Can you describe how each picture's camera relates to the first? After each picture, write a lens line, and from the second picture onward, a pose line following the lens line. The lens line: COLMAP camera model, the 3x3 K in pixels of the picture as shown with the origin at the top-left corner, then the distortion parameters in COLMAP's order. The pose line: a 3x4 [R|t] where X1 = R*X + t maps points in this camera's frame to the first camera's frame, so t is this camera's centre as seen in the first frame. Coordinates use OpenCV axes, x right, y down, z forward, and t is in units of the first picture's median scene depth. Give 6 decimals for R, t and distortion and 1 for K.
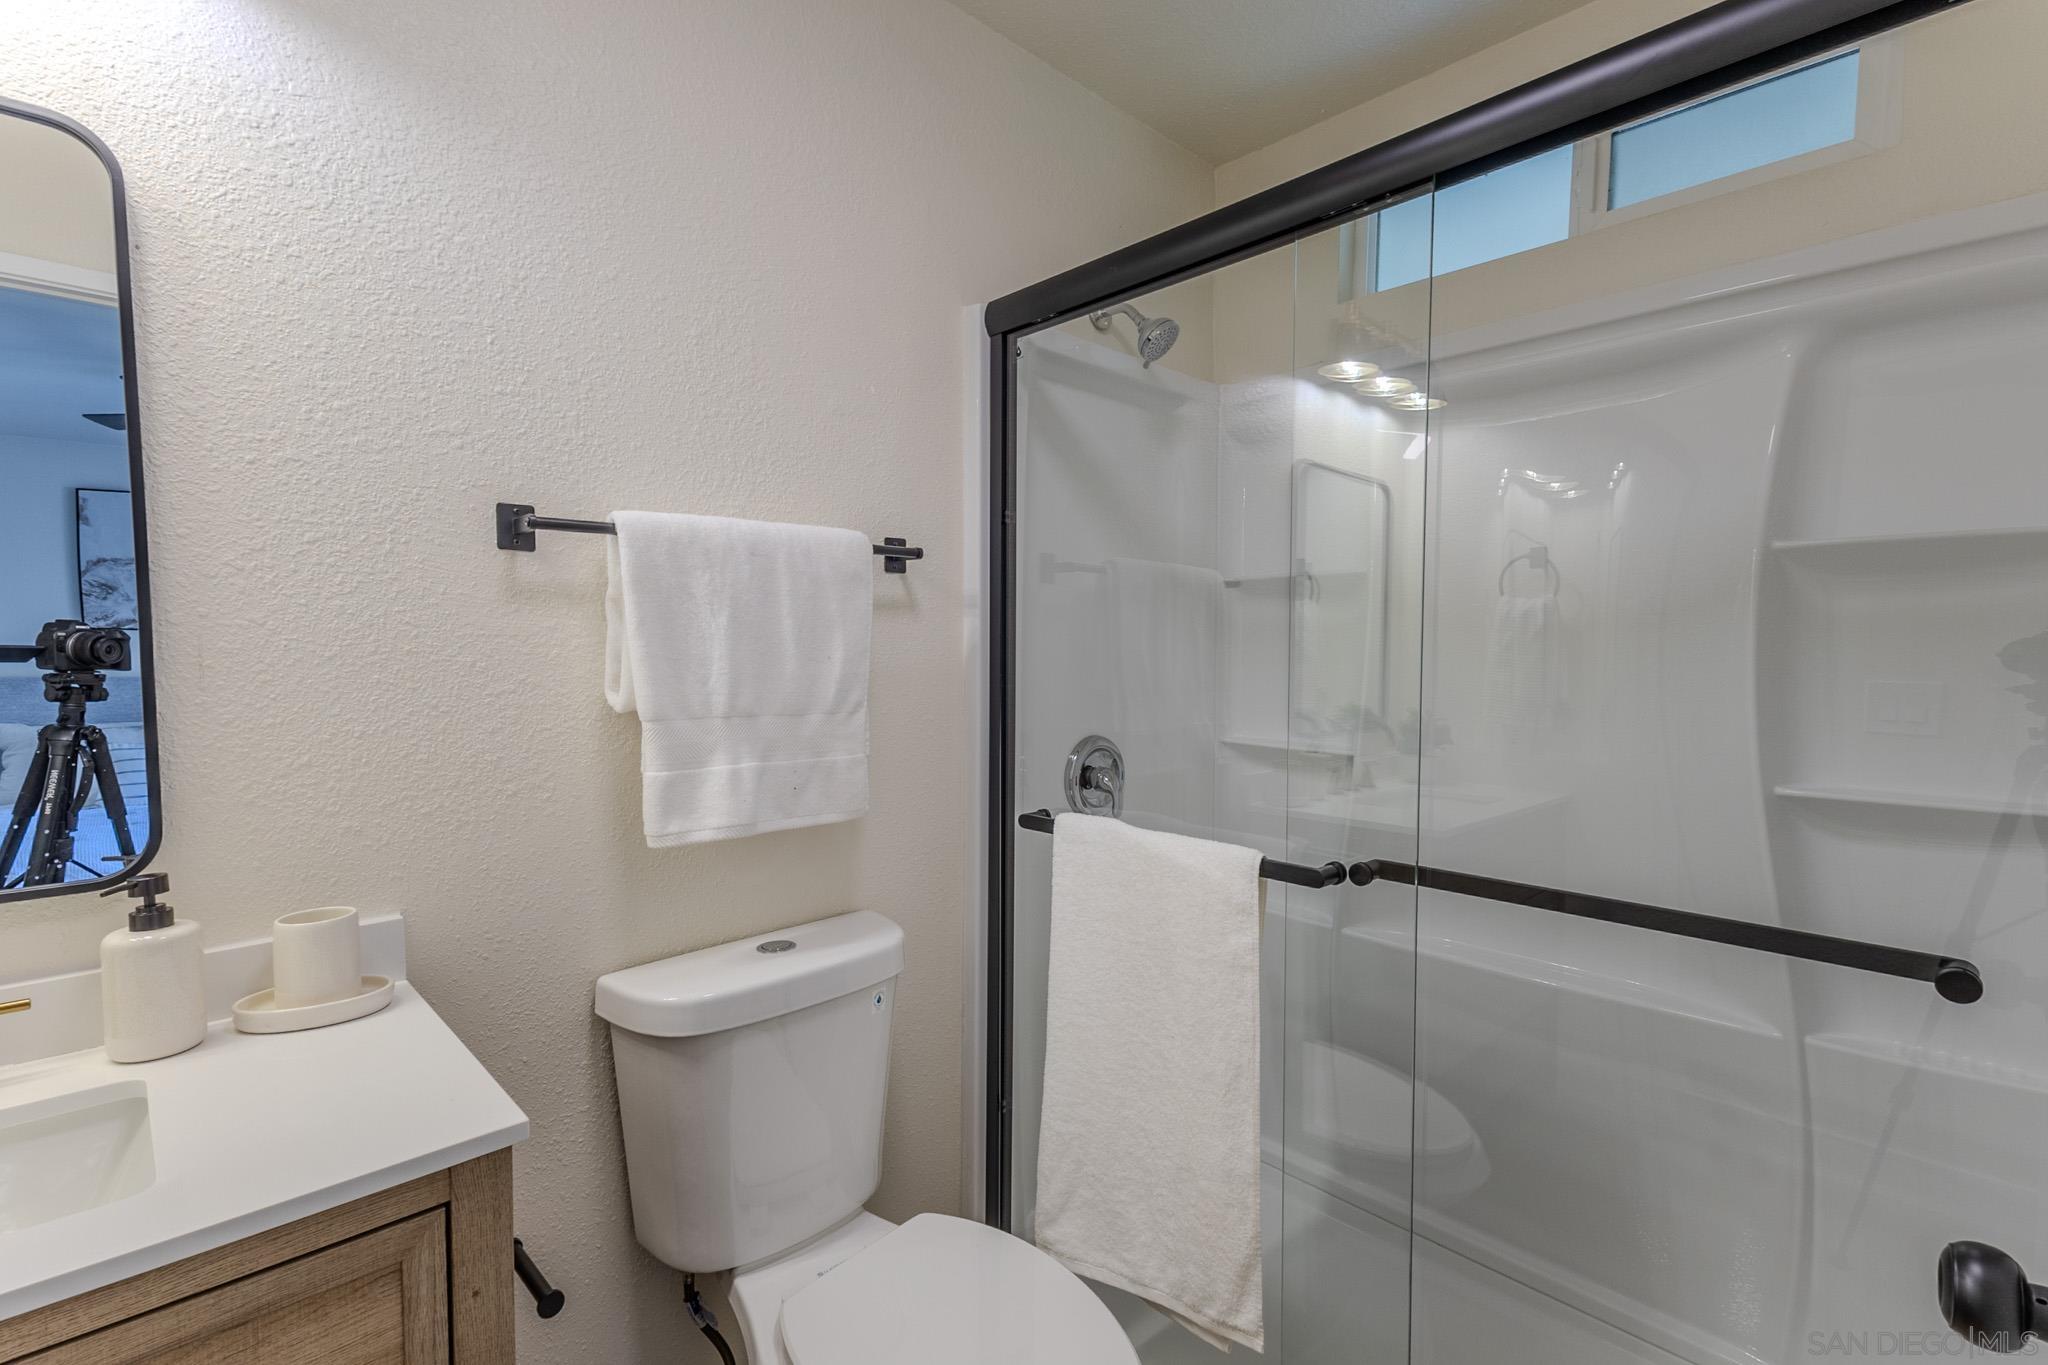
lens RADIAL K [[929.9, 0, 1018.7], [0, 929.9, 690.4], [0, 0, 1]] dist [0.024135, -0.004949]
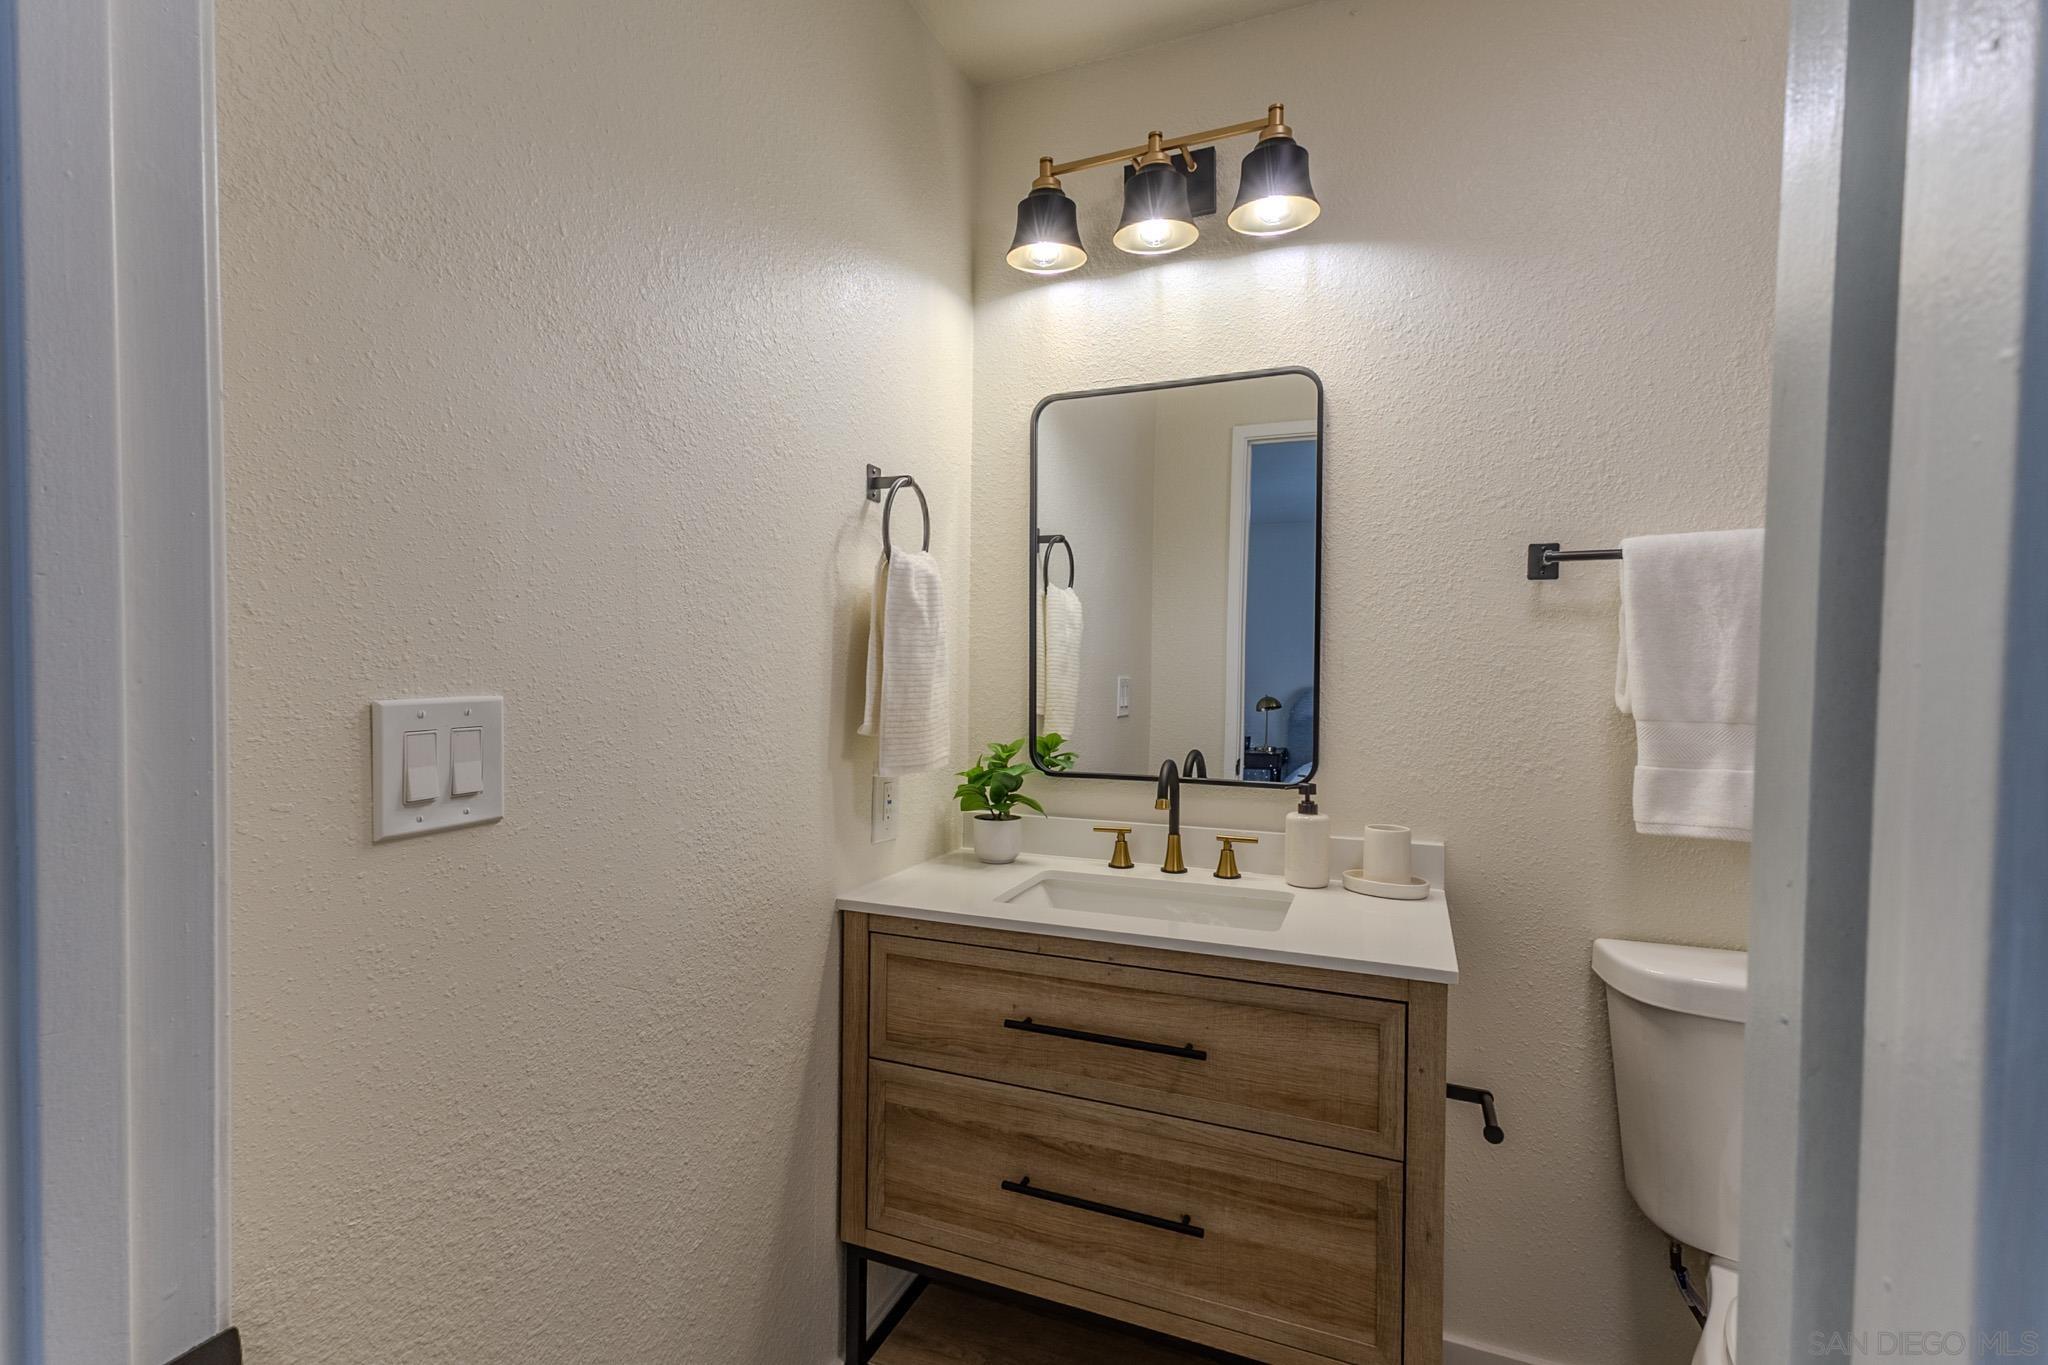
lens RADIAL K [[929.9, 0, 1018.7], [0, 929.9, 690.4], [0, 0, 1]] dist [0.024135, -0.004949]
pose [[0.405336, 0.031456, -0.913626, 0.313408], [-0.053479, 0.998512, 0.010653, 0.022894], [0.912602, 0.044542, 0.406416, -0.145076]]
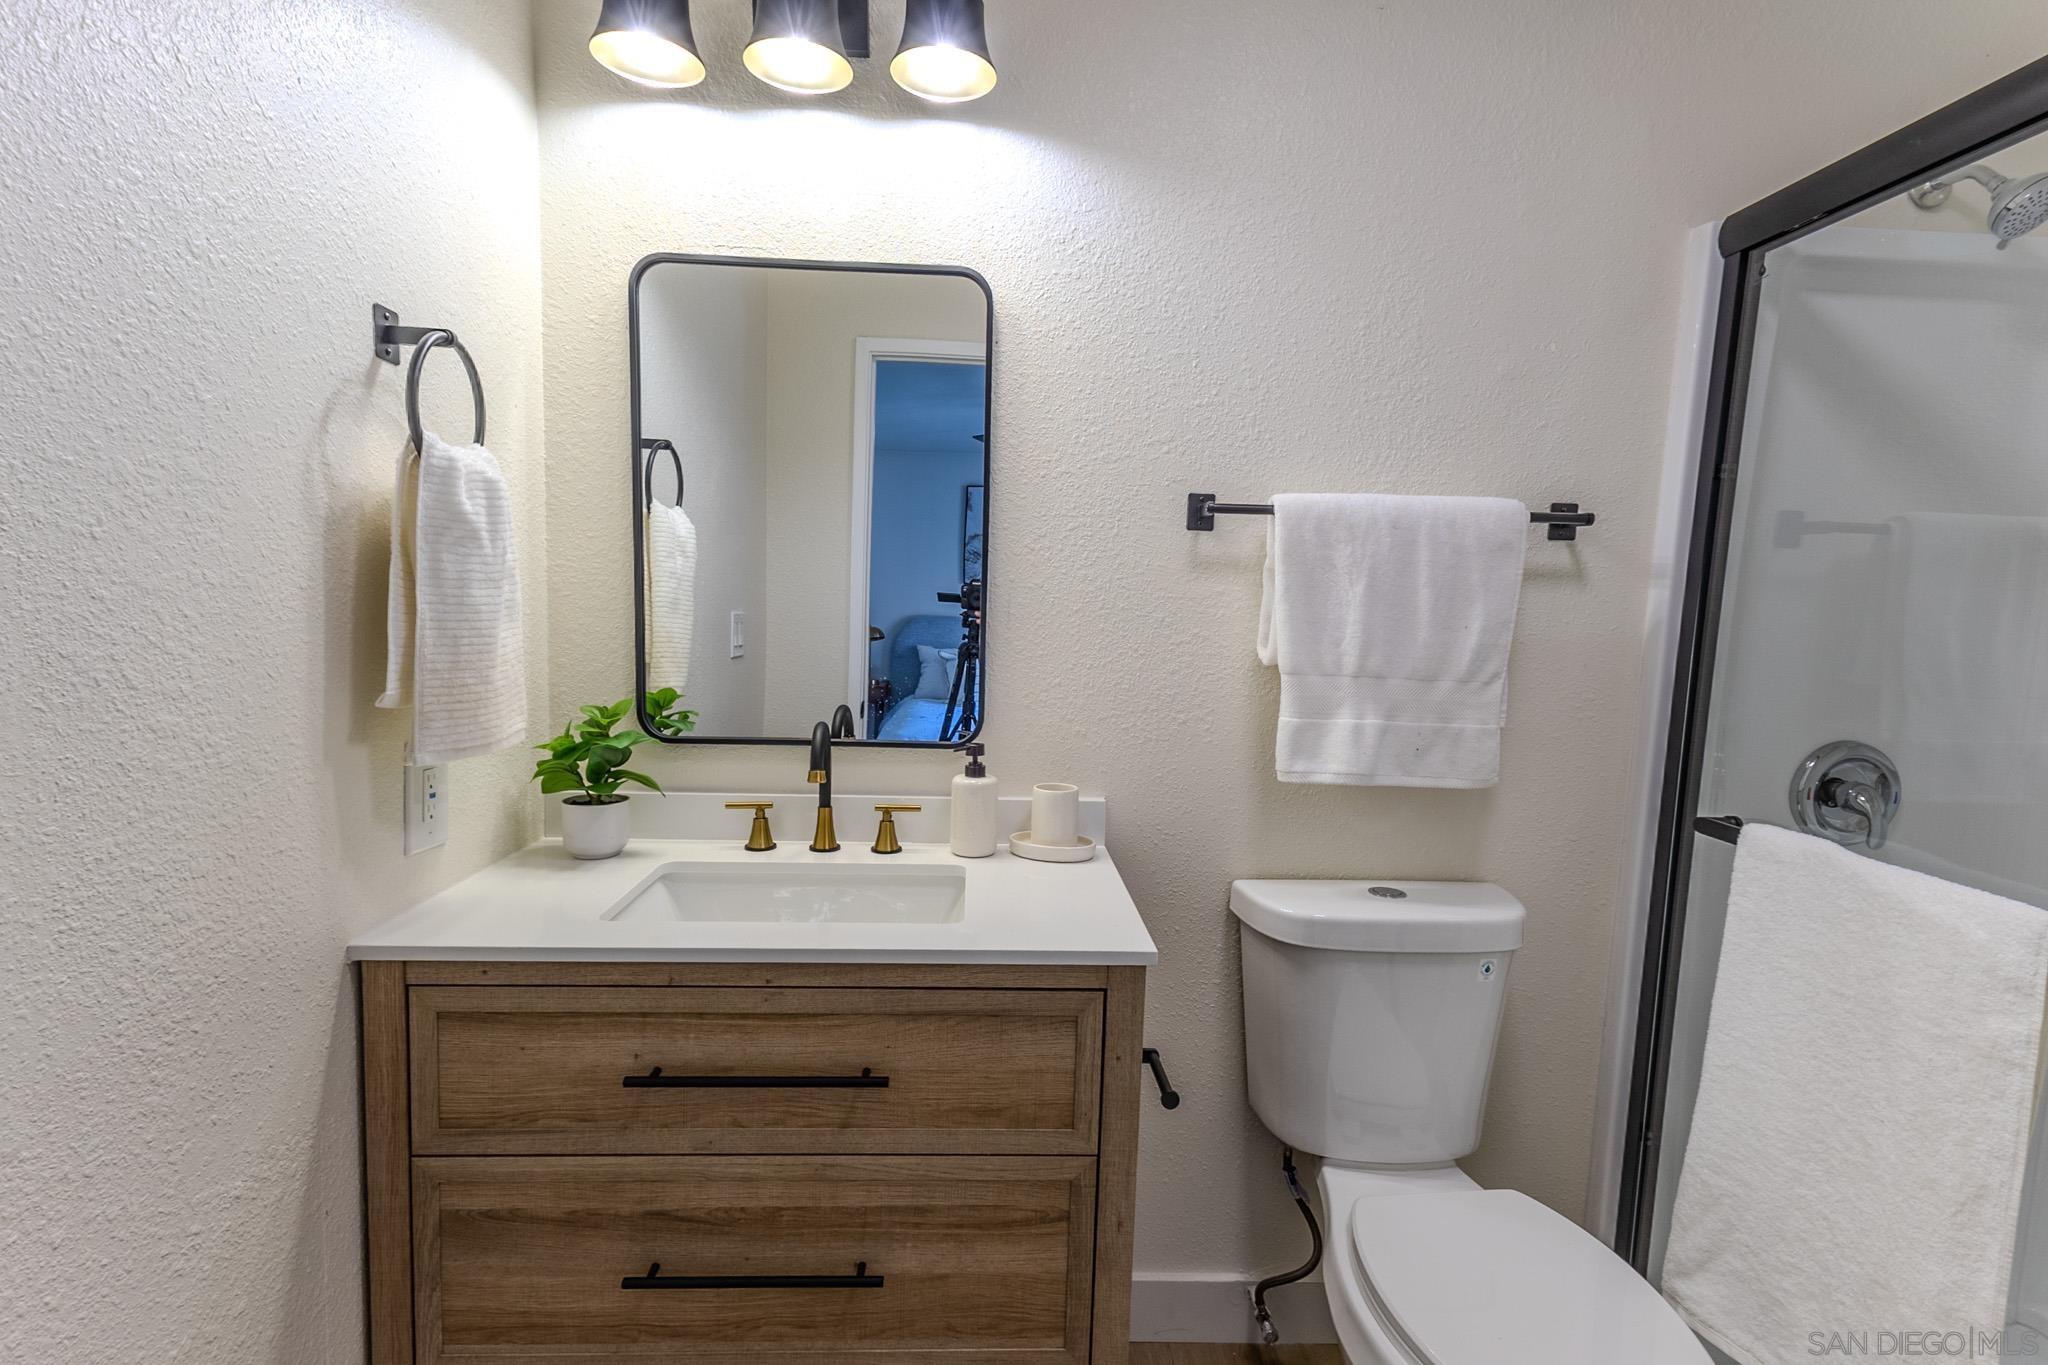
lens RADIAL K [[929.9, 0, 1018.7], [0, 929.9, 690.4], [0, 0, 1]] dist [0.024135, -0.004949]
pose [[0.750425, 0.090821, -0.654686, 0.111593], [-0.064520, 0.995850, 0.064193, -0.000072], [0.657799, -0.005932, 0.753170, -0.097433]]
